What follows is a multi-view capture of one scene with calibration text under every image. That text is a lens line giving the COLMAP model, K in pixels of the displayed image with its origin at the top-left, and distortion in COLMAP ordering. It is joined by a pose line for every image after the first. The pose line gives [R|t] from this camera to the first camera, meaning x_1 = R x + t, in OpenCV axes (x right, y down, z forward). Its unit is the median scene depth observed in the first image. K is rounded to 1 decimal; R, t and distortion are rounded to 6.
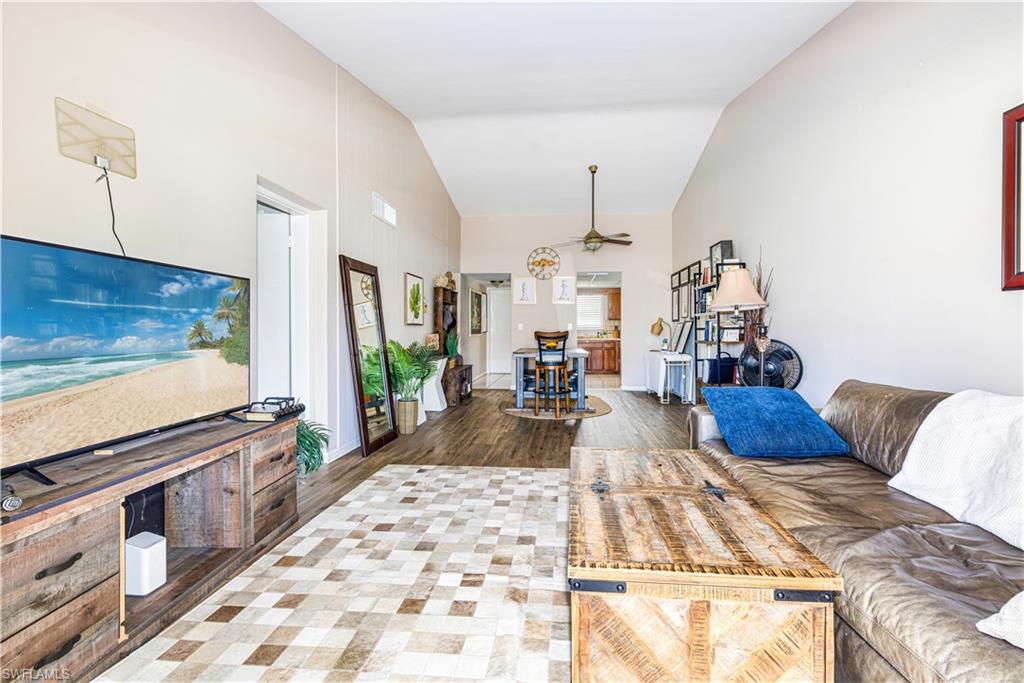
lens RADIAL K [[458.0, 0, 540.4], [0, 458.0, 322.4], [0, 0, 1]] dist [-0.001464, -0.000477]
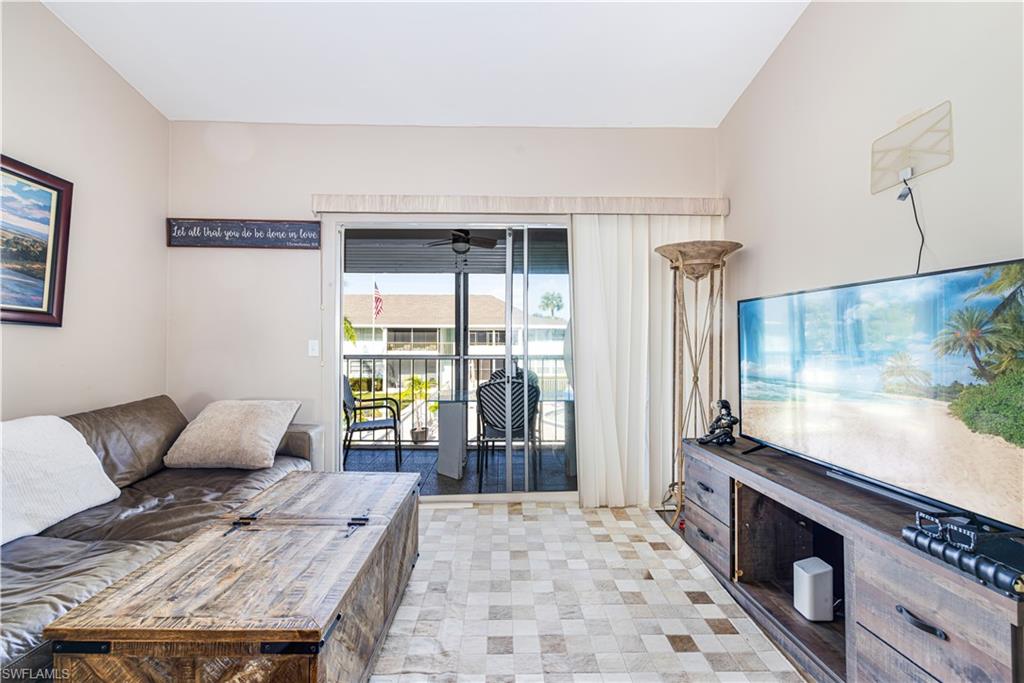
lens RADIAL K [[458.0, 0, 505.6], [0, 458.0, 335.2], [0, 0, 1]] dist [-0.001464, -0.000477]
pose [[-0.996873, 0.003289, -0.078949, -0.043602], [0.005548, 0.999581, -0.028405, -0.006050], [0.078822, -0.028755, -0.996474, 0.751096]]
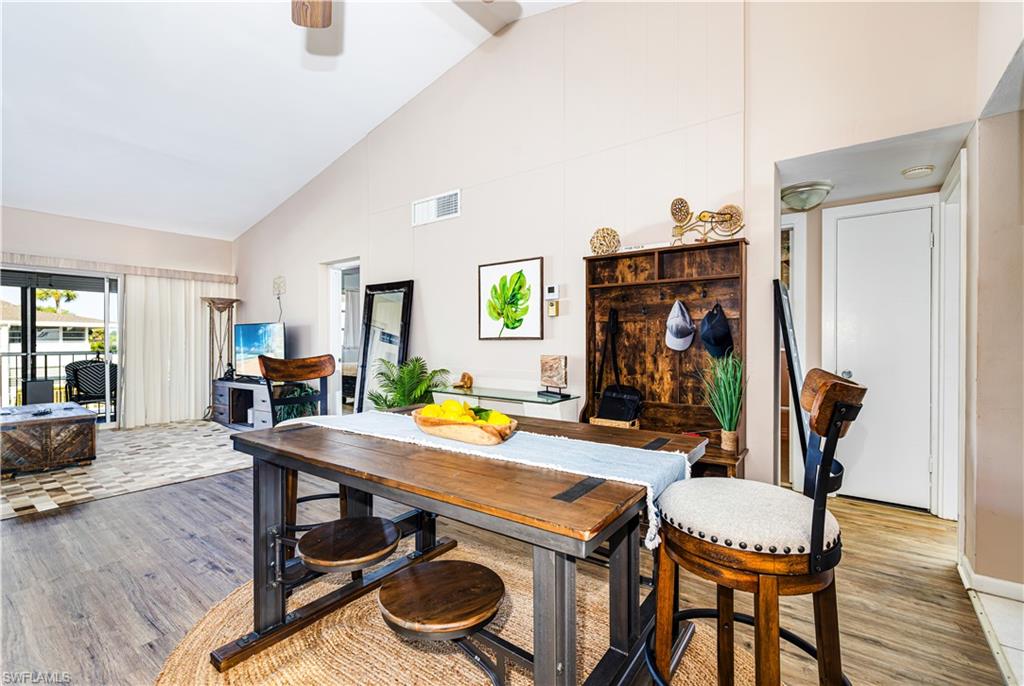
lens RADIAL K [[458.0, 0, 501.7], [0, 458.0, 343.7], [0, 0, 1]] dist [-0.001464, -0.000477]
pose [[-0.573816, 0.014350, -0.818858, 0.315566], [0.021341, 0.999769, 0.002566, 0.012496], [0.818706, -0.016003, -0.573990, 1.694405]]
